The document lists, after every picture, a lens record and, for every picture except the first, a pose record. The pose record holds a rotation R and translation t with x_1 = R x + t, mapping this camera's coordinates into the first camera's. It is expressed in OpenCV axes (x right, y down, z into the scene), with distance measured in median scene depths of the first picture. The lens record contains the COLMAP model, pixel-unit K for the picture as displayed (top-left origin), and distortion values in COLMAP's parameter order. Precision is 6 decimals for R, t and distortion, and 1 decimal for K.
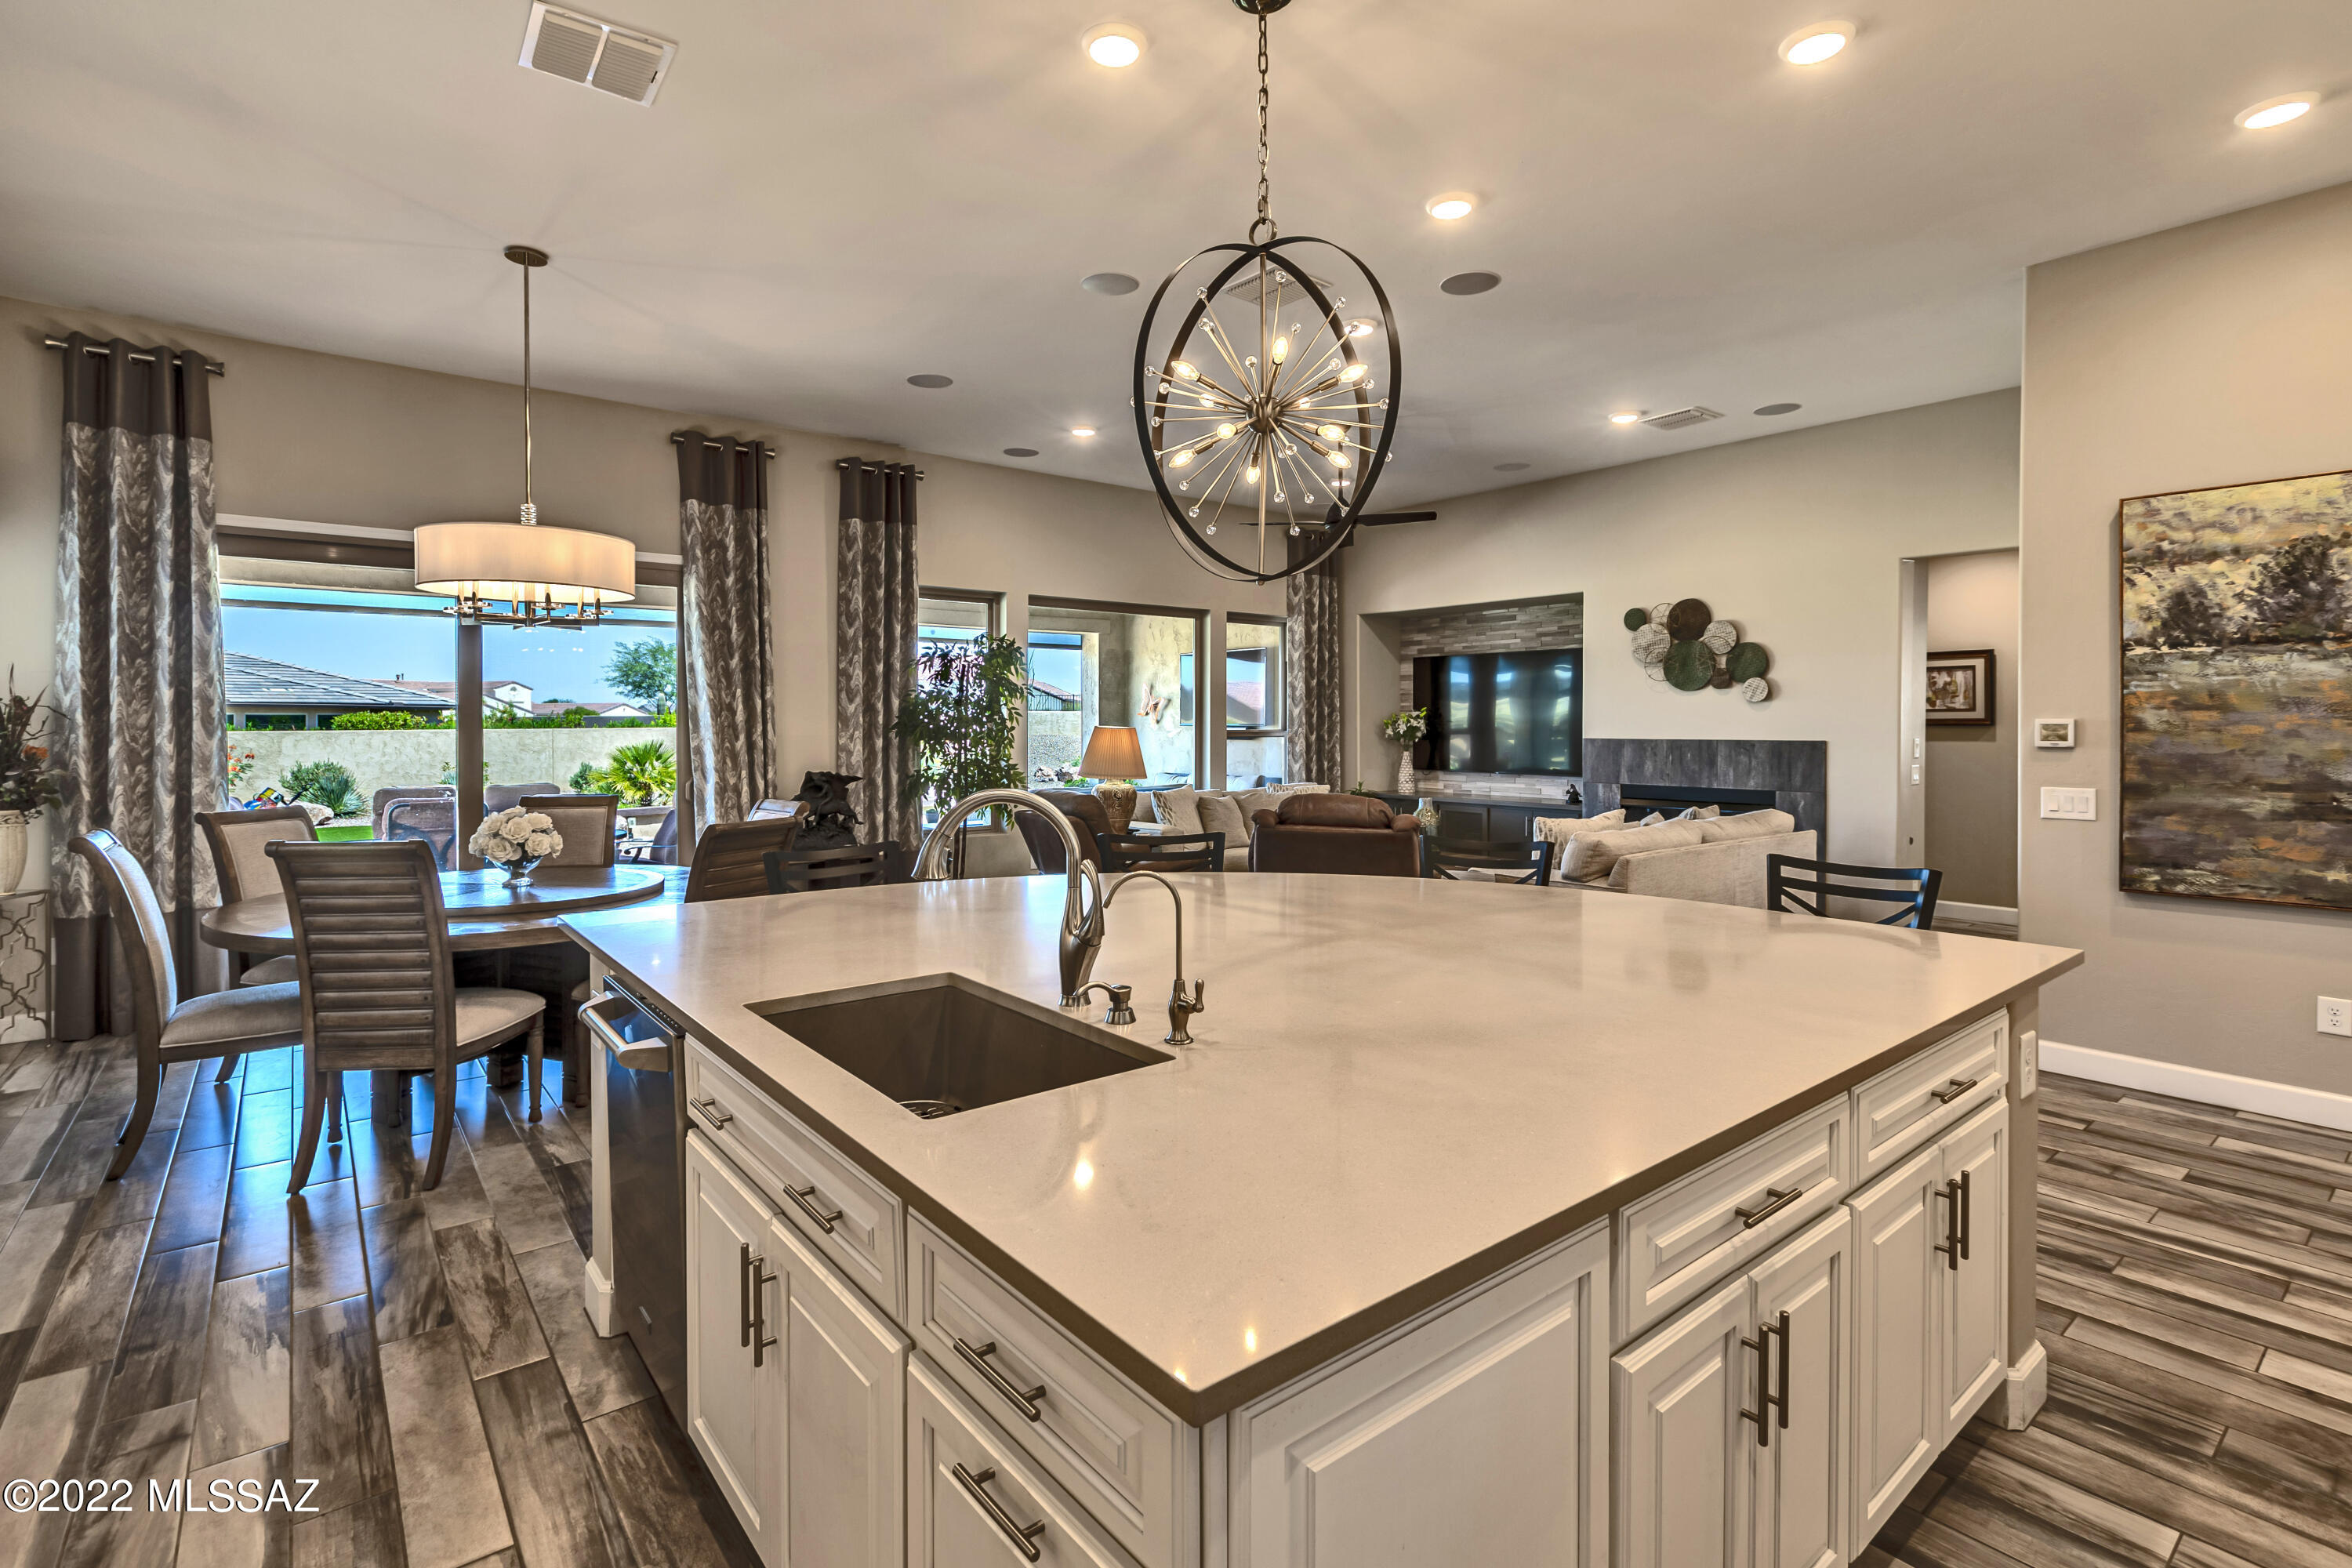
lens RADIAL K [[1102.1, 0, 1165.2], [0, 1102.1, 729.2], [0, 0, 1]] dist [0.000796, 0.000109]
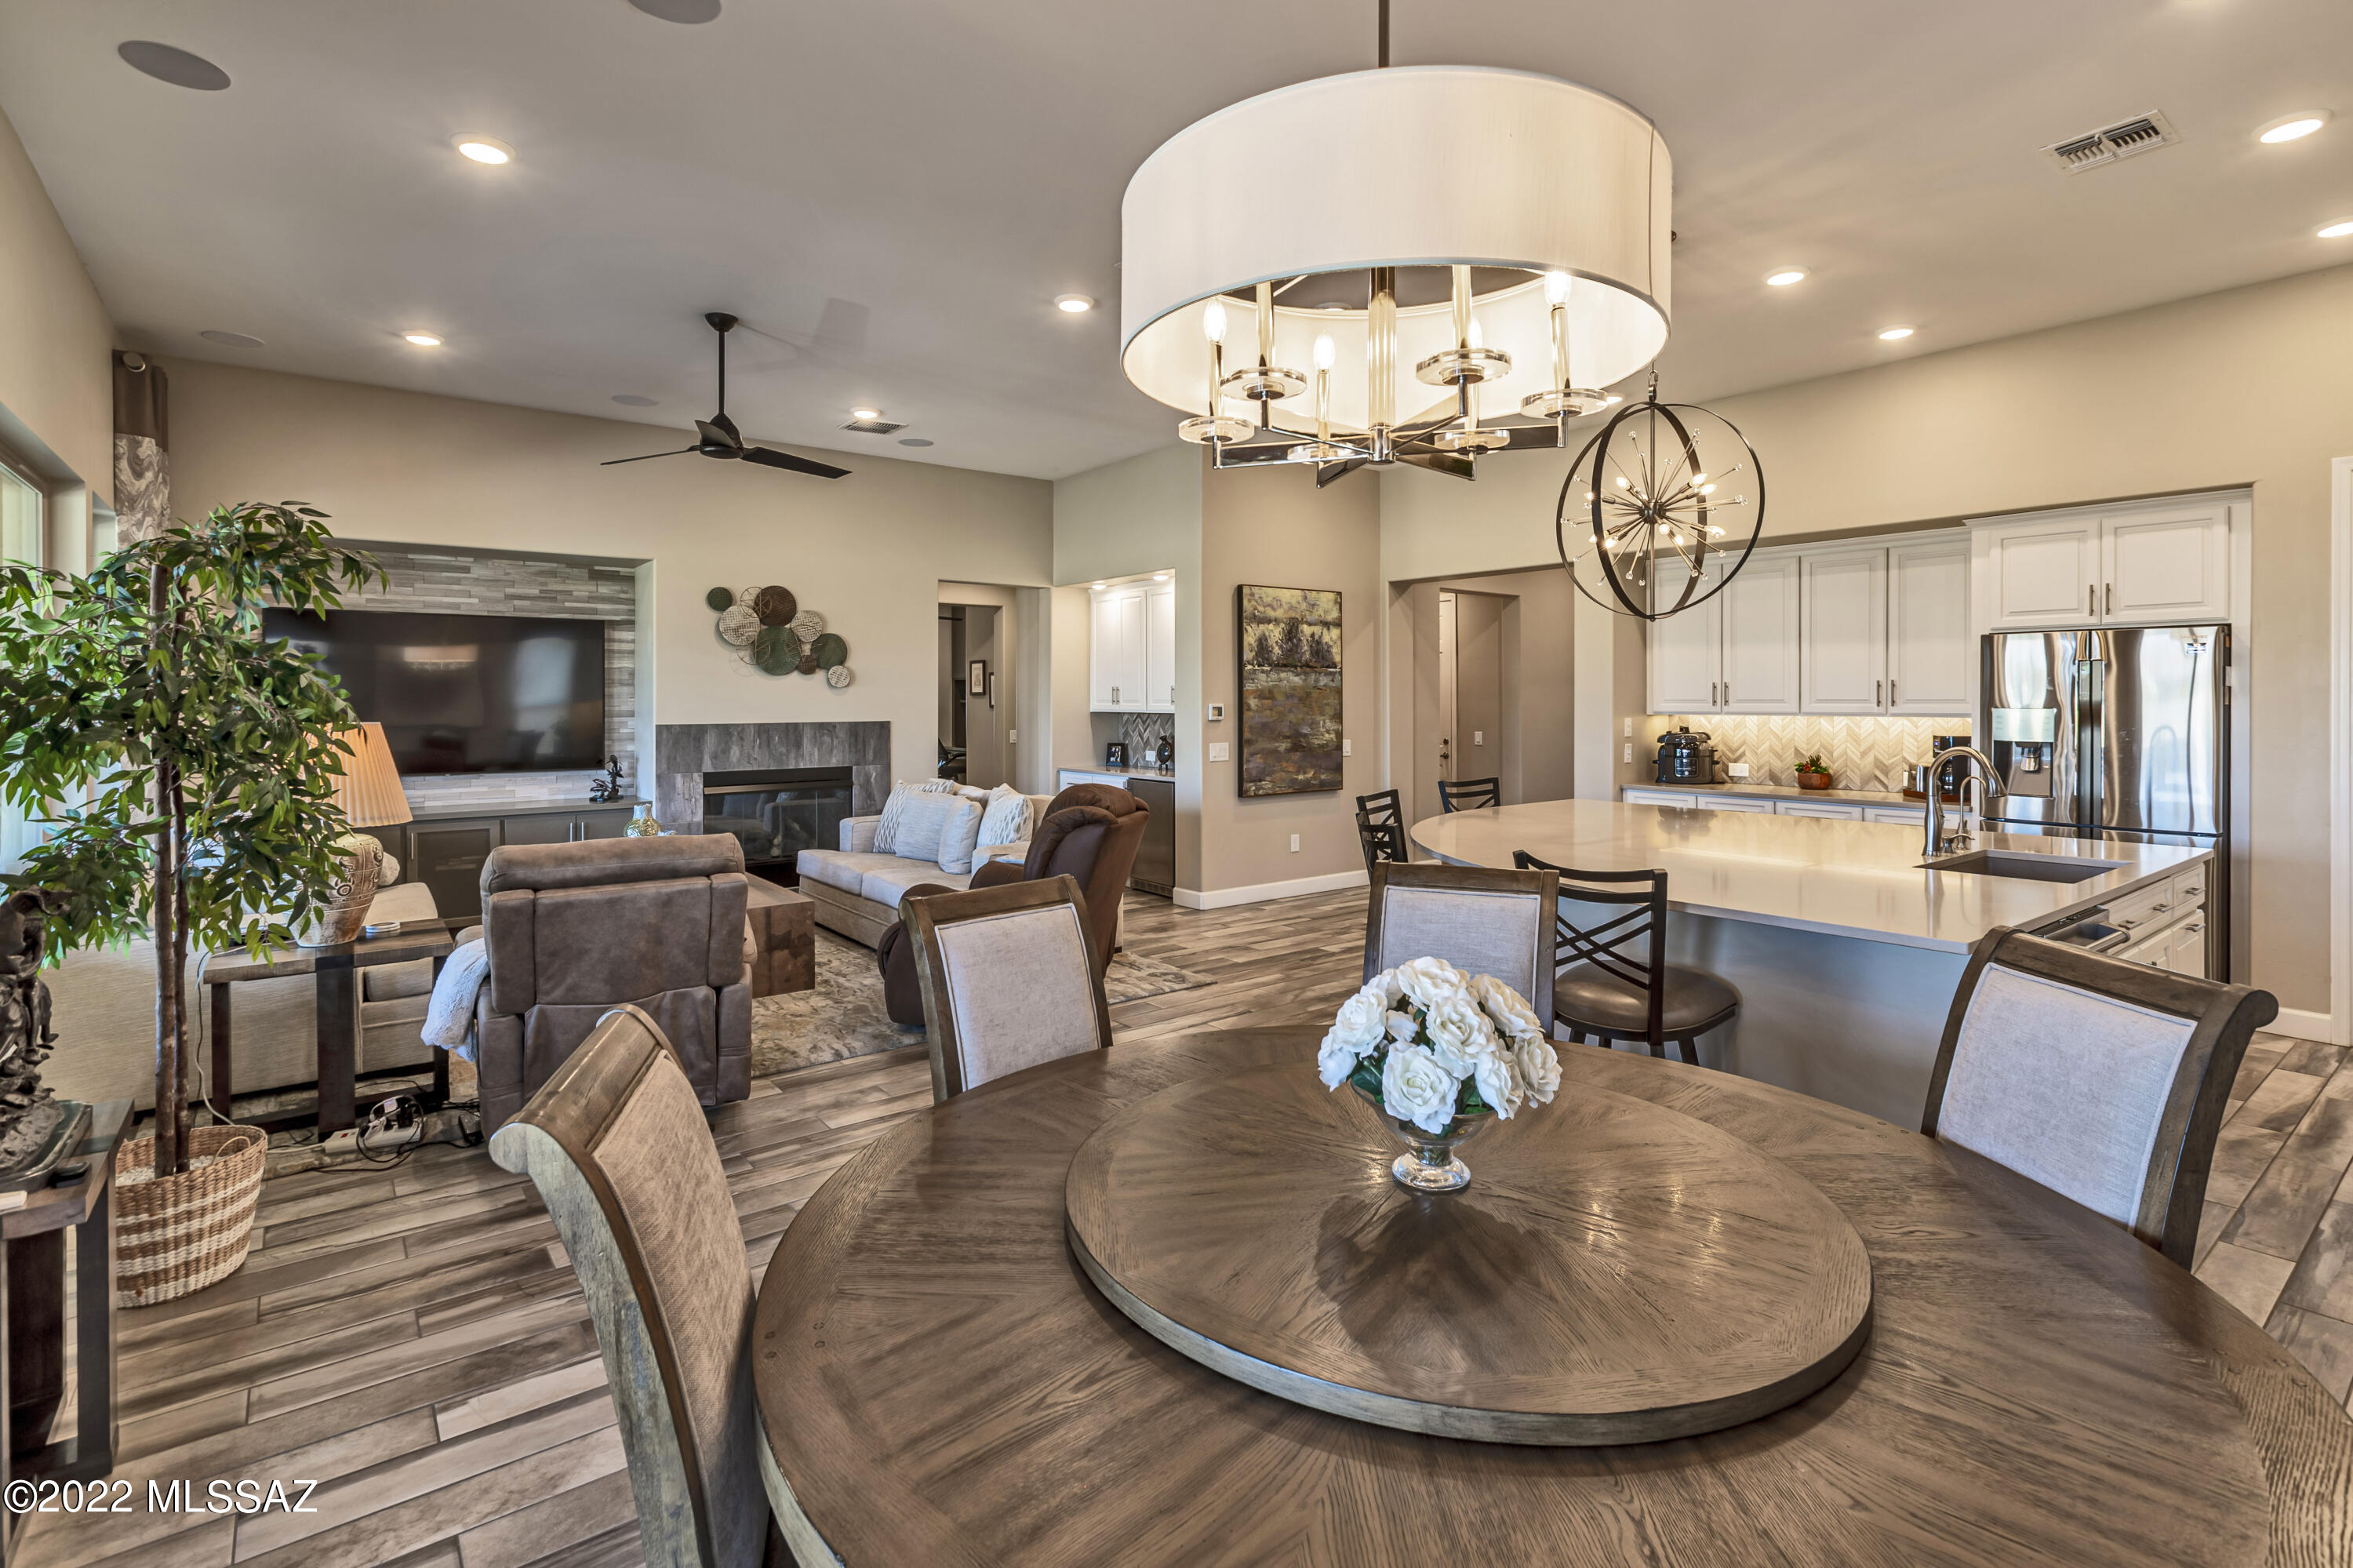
lens RADIAL K [[1094.4, 0, 1173.6], [0, 1094.4, 703.8], [0, 0, 1]] dist [0.000786, 0.000337]
pose [[0.005979, -0.003681, 0.999975, -1.069440], [0.007023, 0.999969, 0.003639, -0.018930], [-0.999957, 0.007001, 0.006005, 1.234705]]
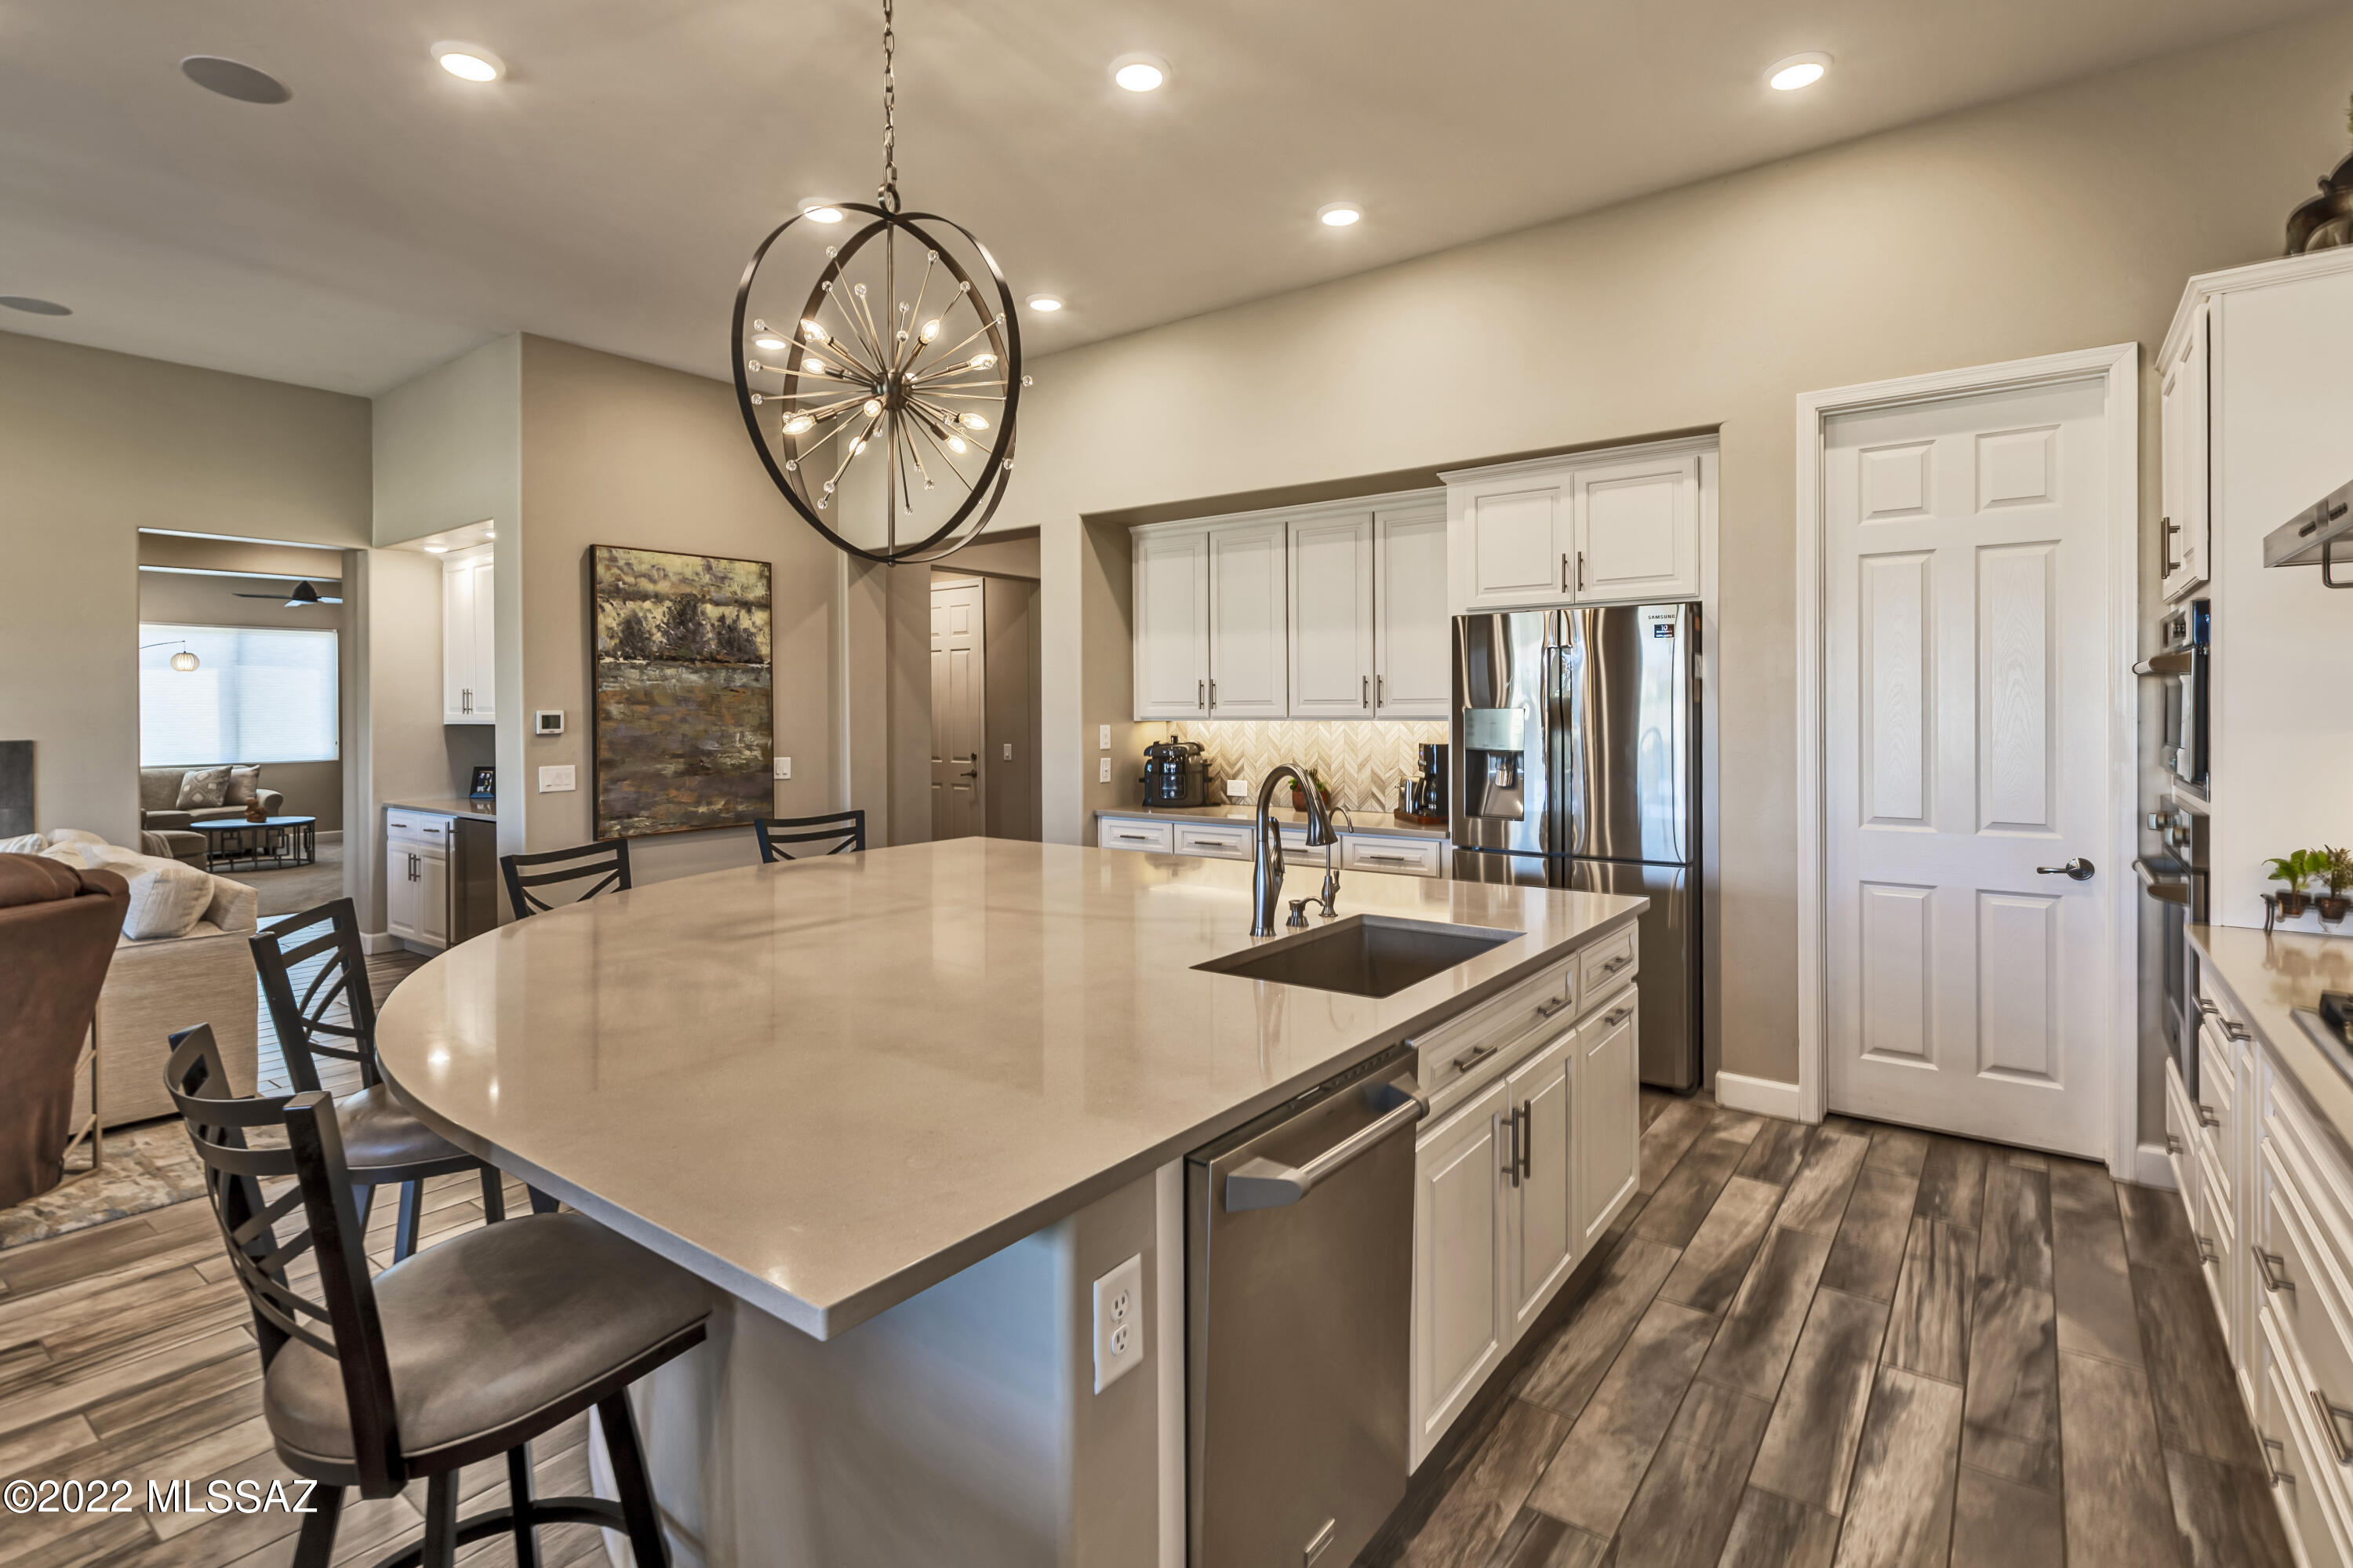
lens RADIAL K [[1133.9, 0, 1163.1], [0, 1133.9, 712.4], [0, 0, 1]] dist [-0.001595, -0.000070]
pose [[-0.252450, -0.000480, 0.967610, -0.688502], [0.012644, 0.999913, 0.003795, -0.004500], [-0.967527, 0.013192, -0.252422, 0.768328]]
